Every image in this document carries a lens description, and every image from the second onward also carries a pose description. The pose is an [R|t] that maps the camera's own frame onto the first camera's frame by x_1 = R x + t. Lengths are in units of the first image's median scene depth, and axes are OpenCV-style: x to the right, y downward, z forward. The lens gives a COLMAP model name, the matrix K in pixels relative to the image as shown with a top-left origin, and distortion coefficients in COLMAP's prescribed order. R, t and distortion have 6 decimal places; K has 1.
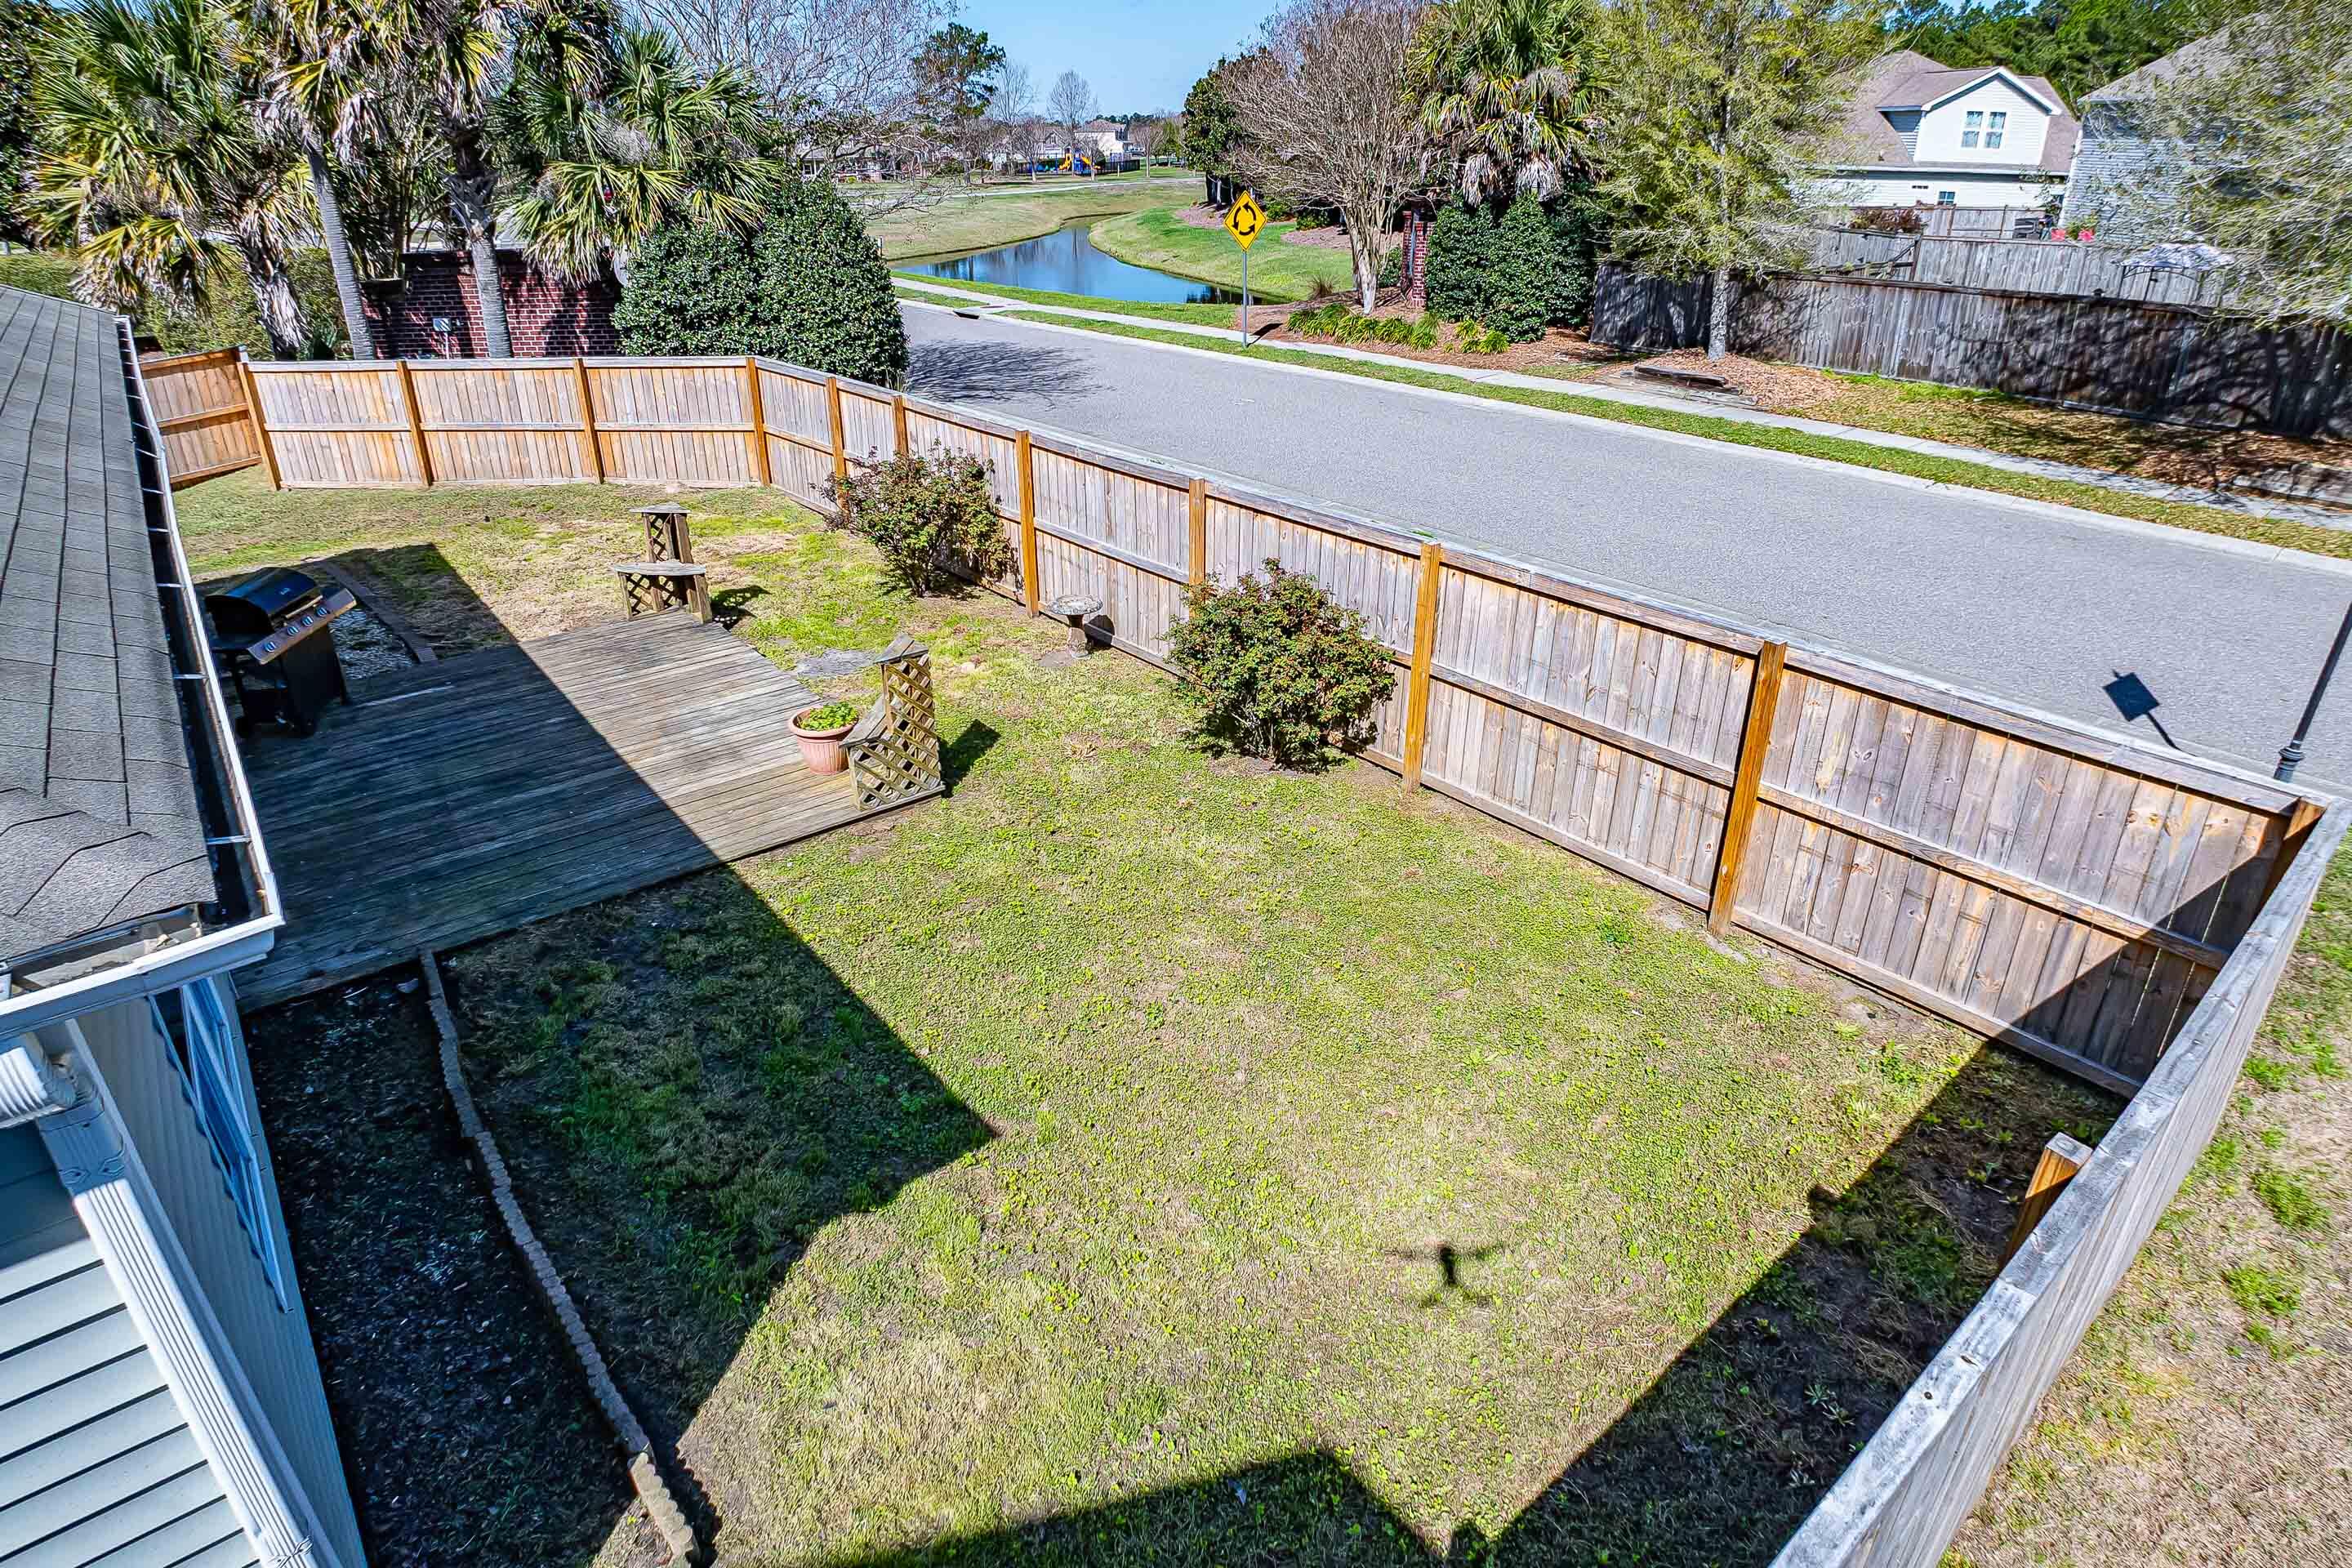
lens RADIAL K [[1294.9, 0, 1181.5], [0, 1294.9, 738.5], [0, 0, 1]] dist [-0.089565, 0.025946]
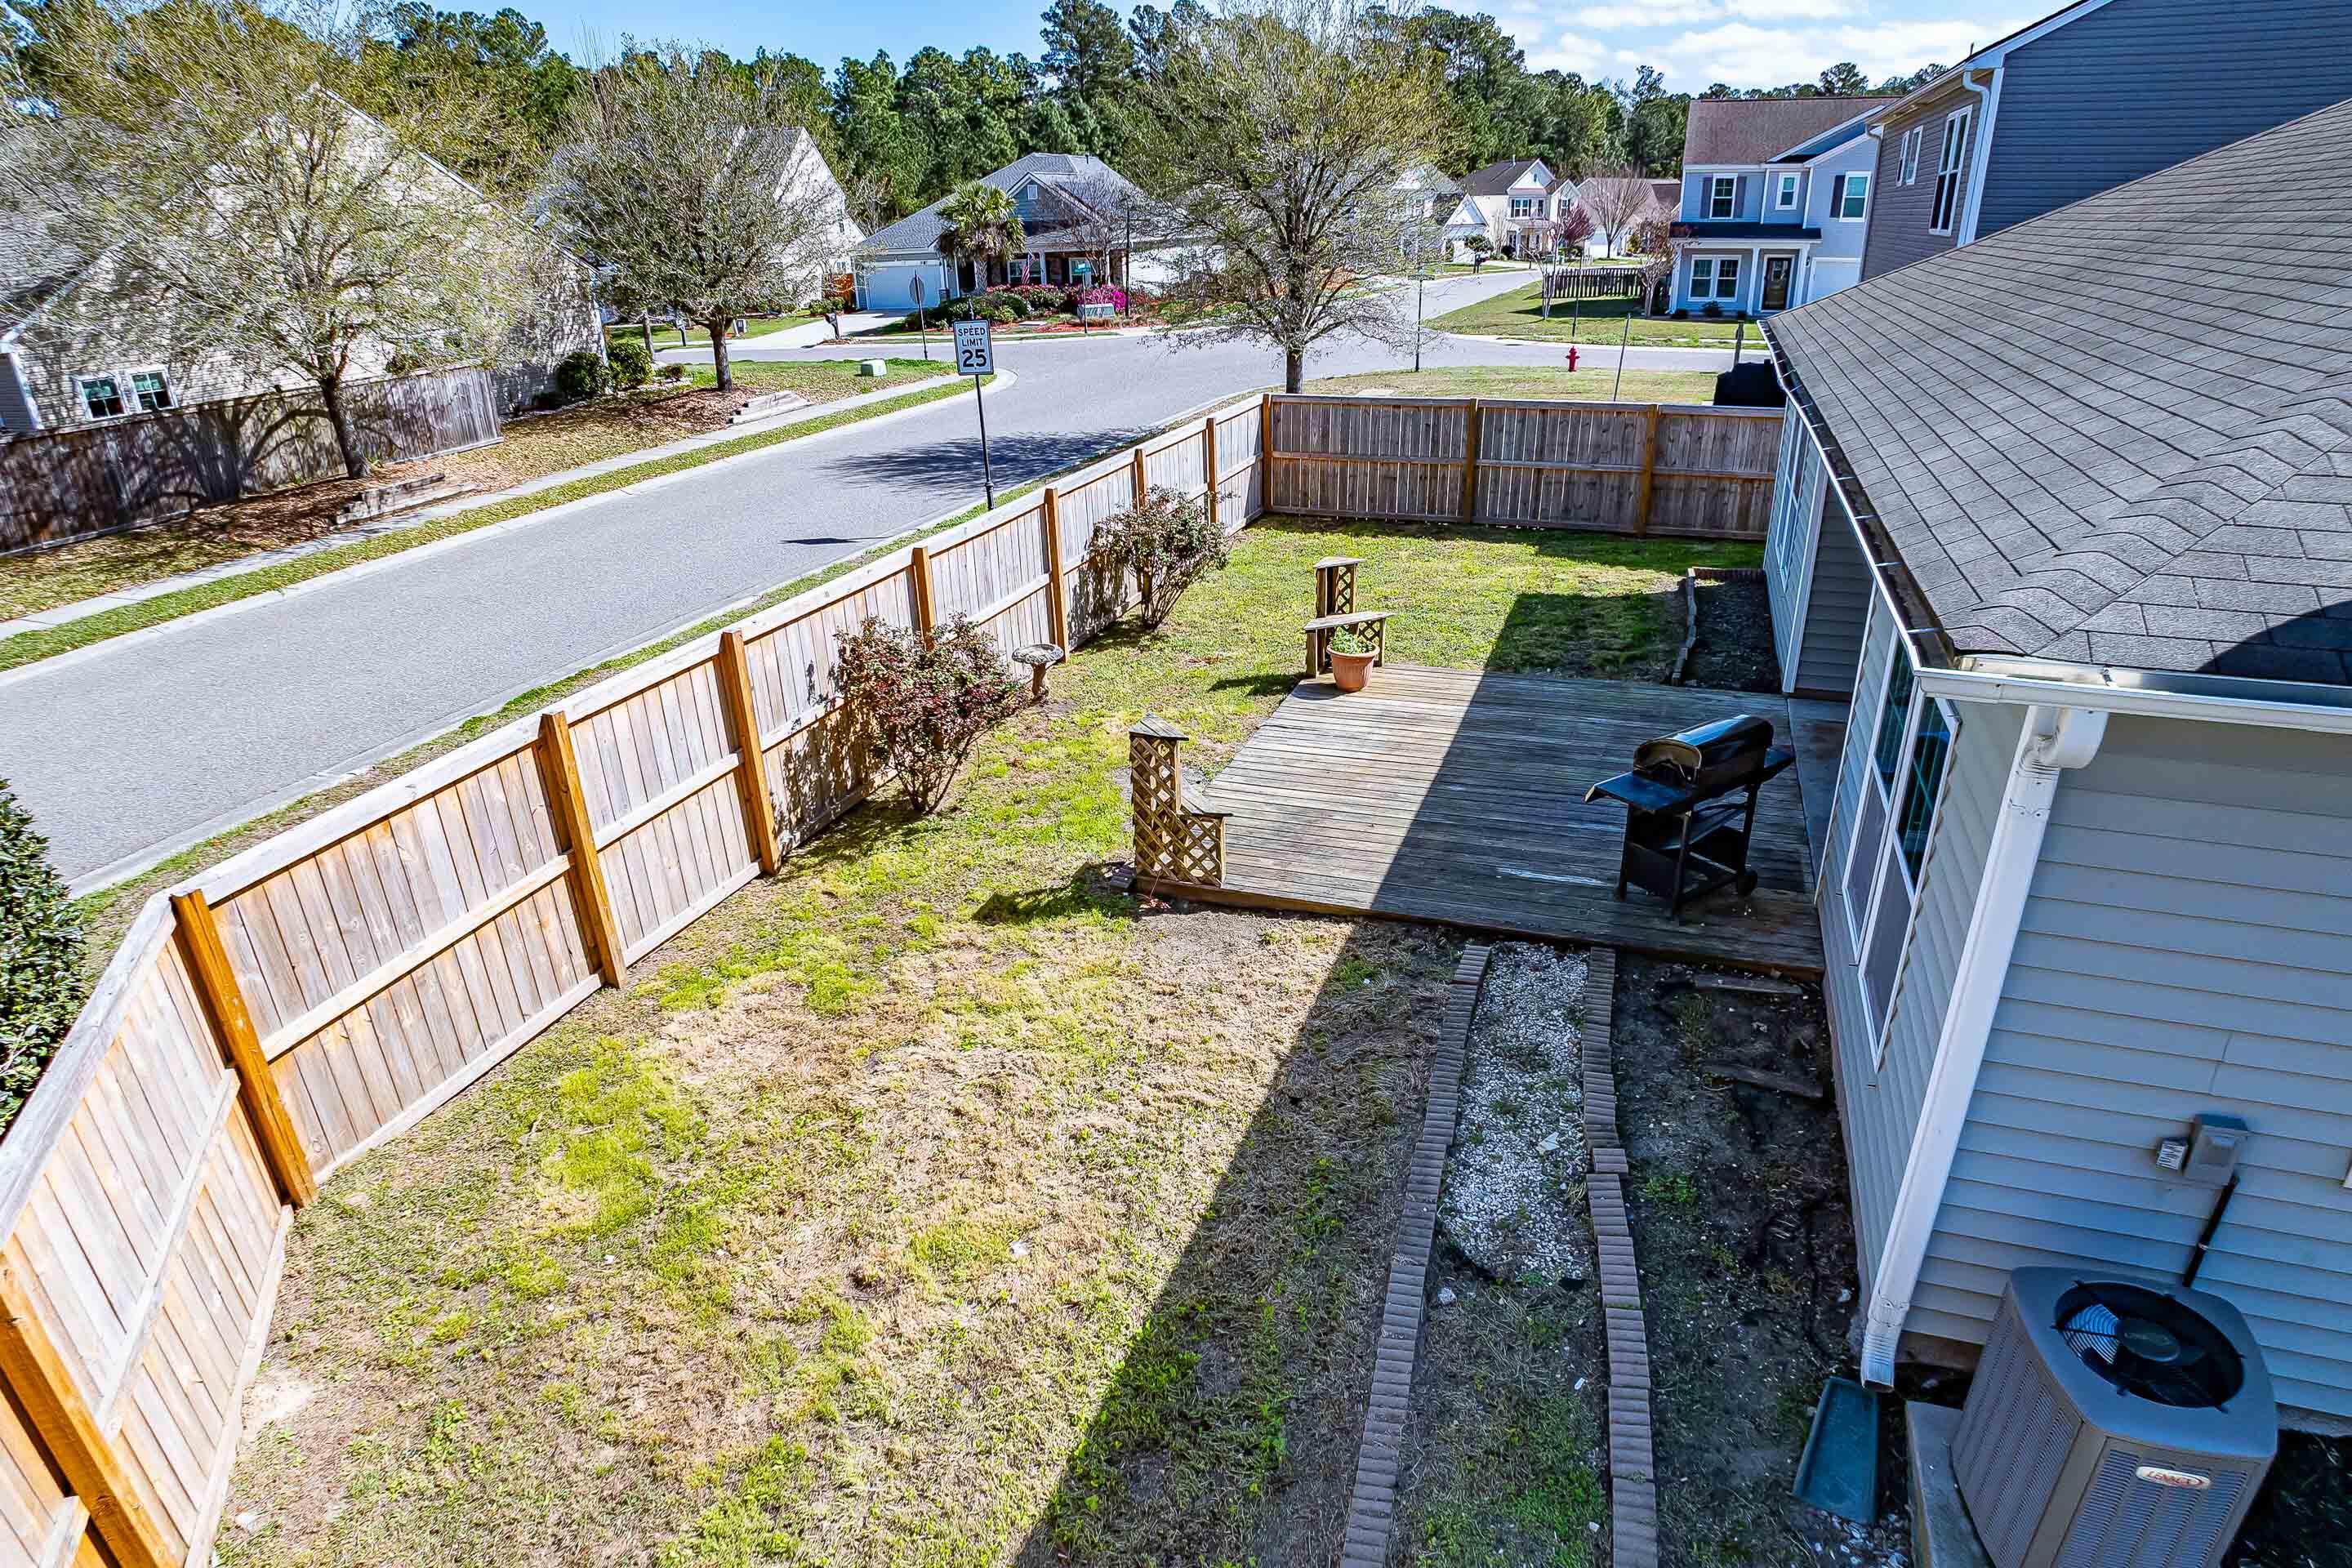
lens RADIAL K [[1294.9, 0, 1181.5], [0, 1294.9, 738.5], [0, 0, 1]] dist [-0.089565, 0.025946]
pose [[-0.494984, -0.302519, 0.814539, -0.726058], [0.401827, 0.751473, 0.523281, -0.395219], [-0.770406, 0.586320, -0.250407, 0.854570]]
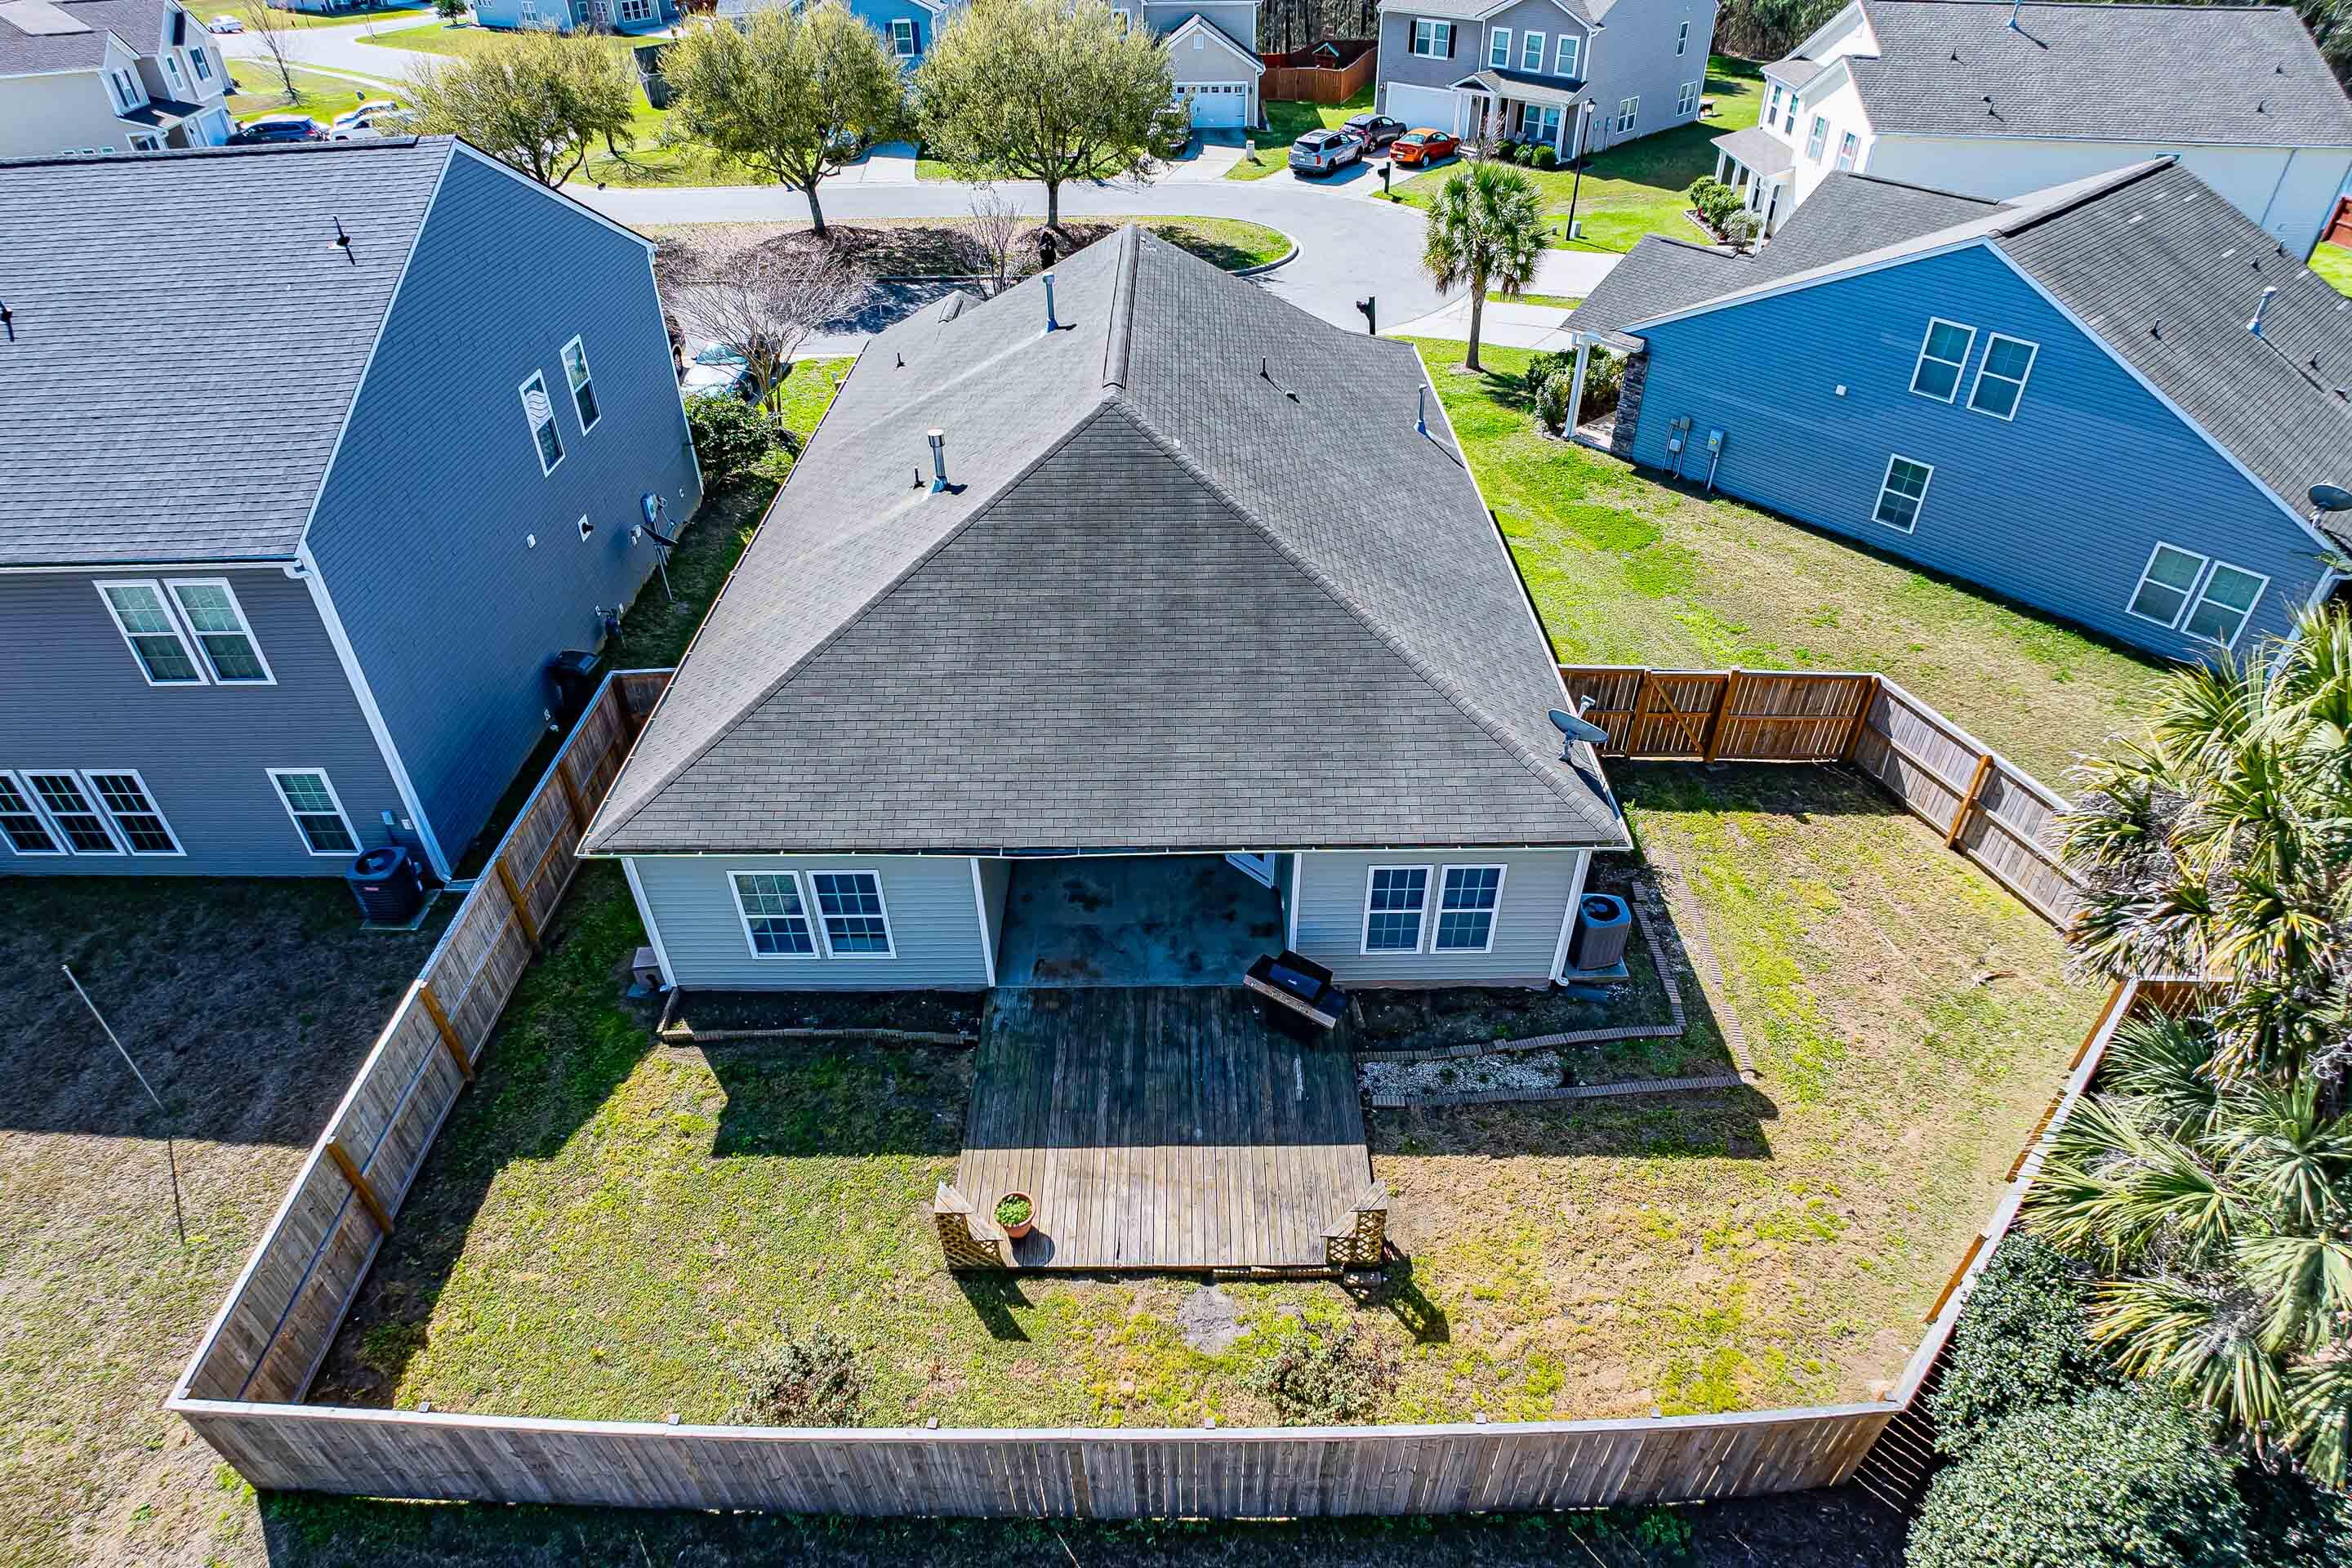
lens RADIAL K [[1307.1, 0, 1173.3], [0, 1307.1, 767.9], [0, 0, 1]] dist [-0.085165, 0.020361]
pose [[-0.630736, 0.469855, -0.617583, 0.192947], [-0.319850, 0.567696, 0.758562, -0.915866], [0.707014, 0.675986, -0.207783, 0.617941]]
